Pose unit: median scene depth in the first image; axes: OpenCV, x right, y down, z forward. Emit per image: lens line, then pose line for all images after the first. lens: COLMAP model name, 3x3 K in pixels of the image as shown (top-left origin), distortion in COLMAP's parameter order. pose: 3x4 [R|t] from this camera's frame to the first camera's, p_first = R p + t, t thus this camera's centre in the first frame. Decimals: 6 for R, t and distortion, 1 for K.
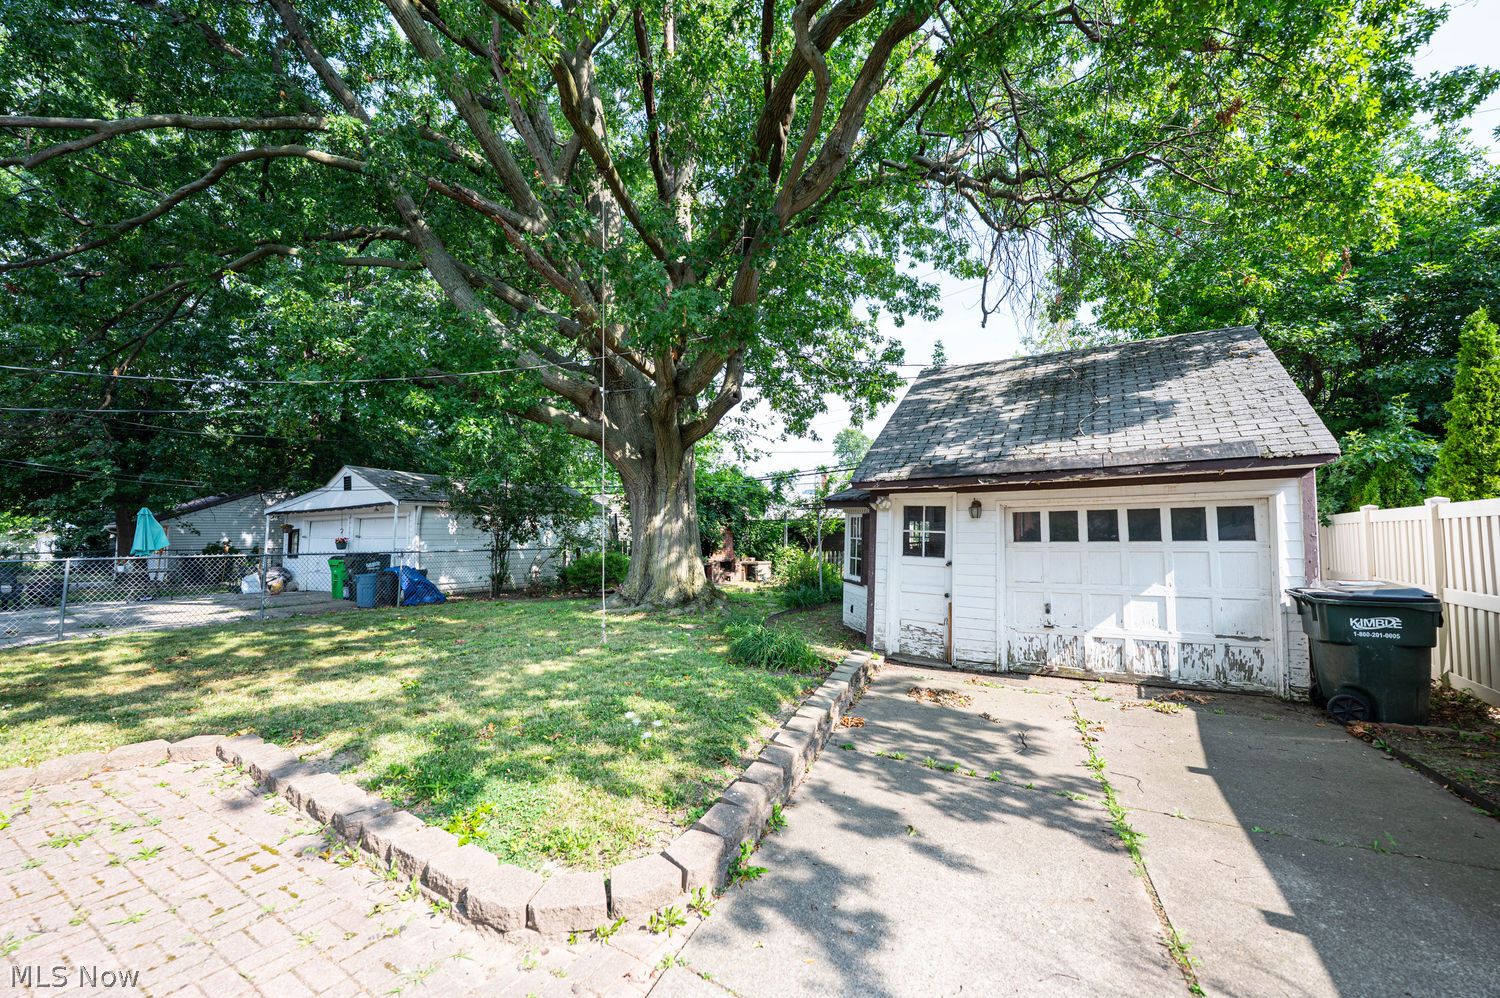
lens RADIAL K [[594.0, 0, 748.9], [0, 594.0, 502.8], [0, 0, 1]] dist [-0.001144, -0.000547]
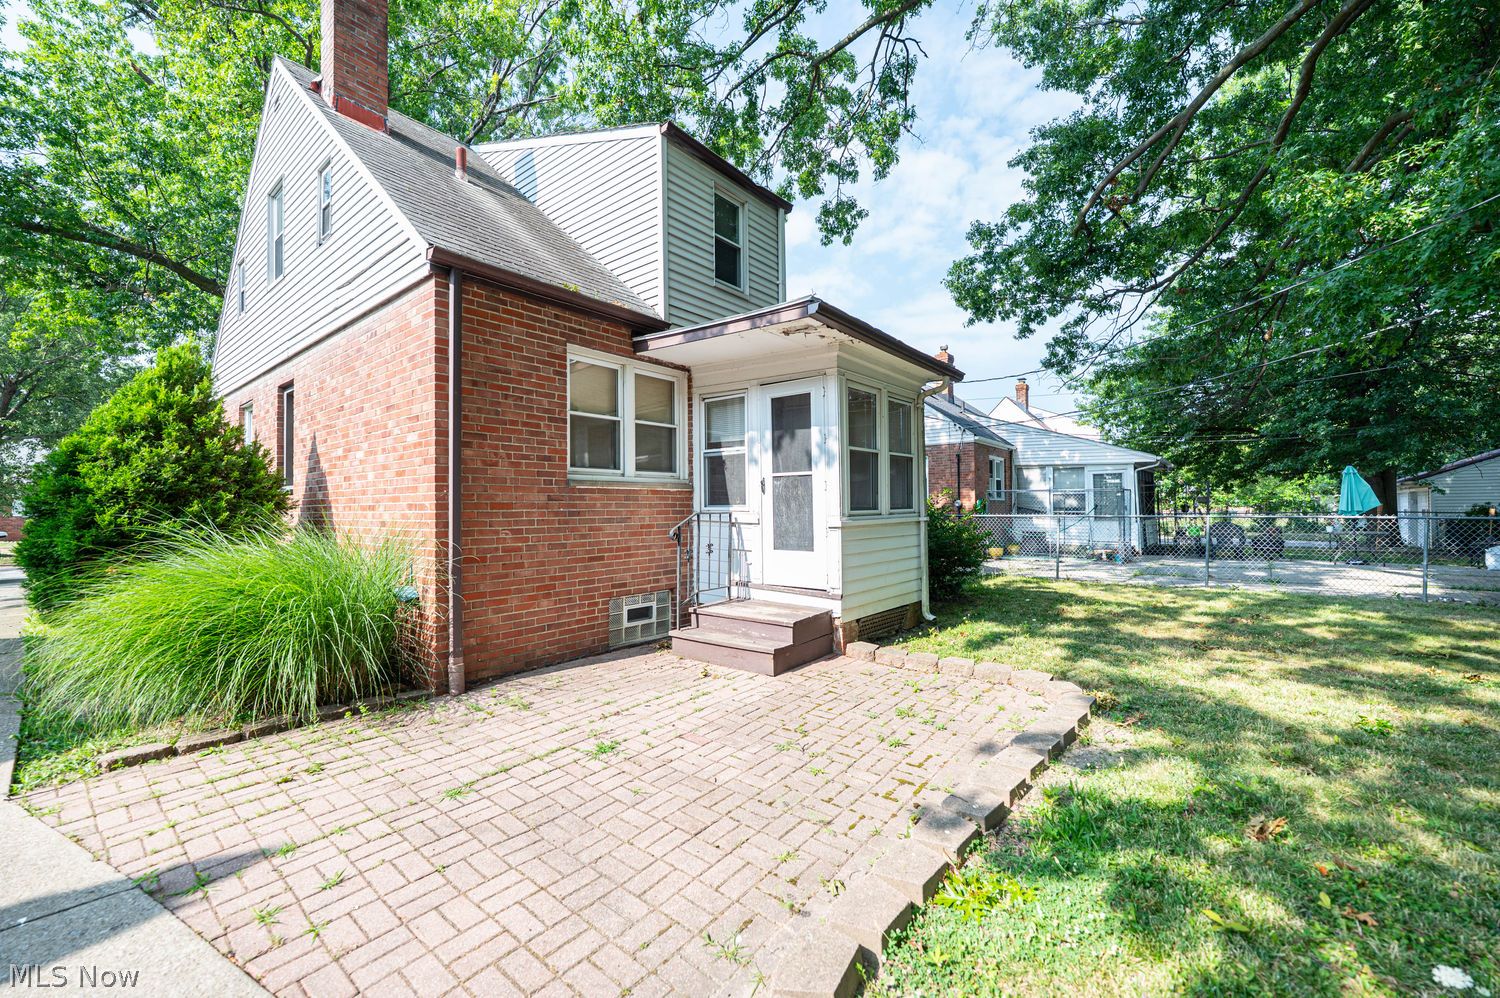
lens RADIAL K [[595.4, 0, 743.8], [0, 595.4, 499.8], [0, 0, 1]] dist [-0.000387, 0.000315]
pose [[-0.131019, 0.000494, -0.991380, 0.219028], [0.057566, 0.998316, -0.007110, 0.056679], [0.989707, -0.058002, -0.130827, 0.703879]]
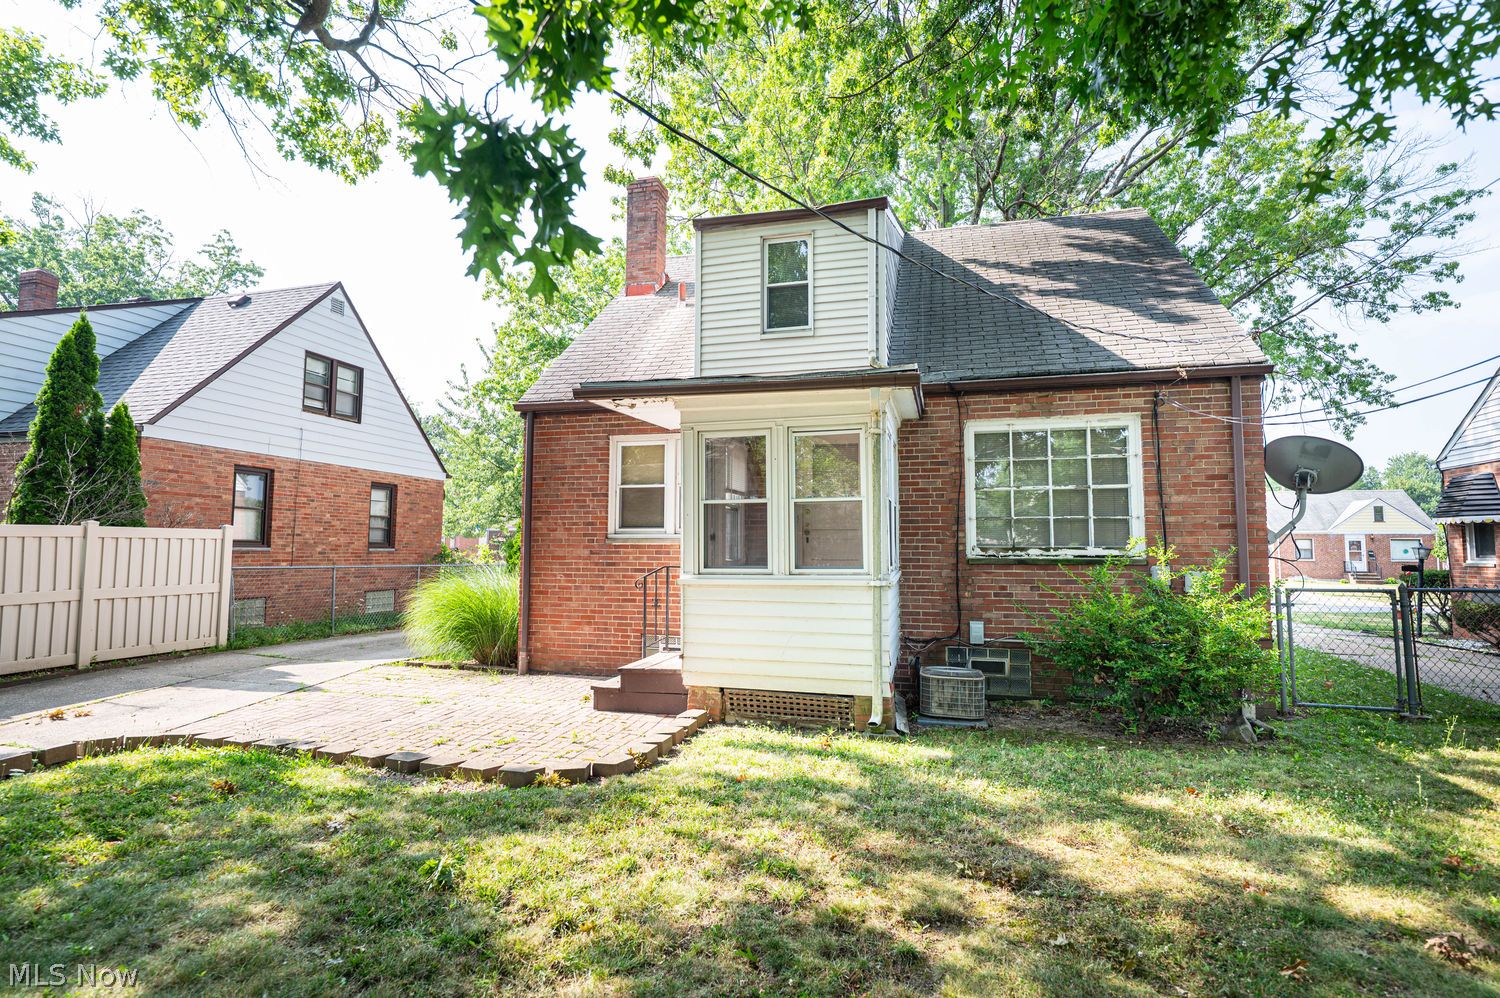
lens RADIAL K [[743.4, 0, 750.0], [0, 743.4, 499.0], [0, 0, 1]] dist [0.000950, 0.000024]
pose [[-0.958172, -0.010086, -0.286014, -1.010193], [0.022679, 0.993560, -0.111015, 0.129387], [0.285291, -0.112858, -0.951773, 2.689196]]
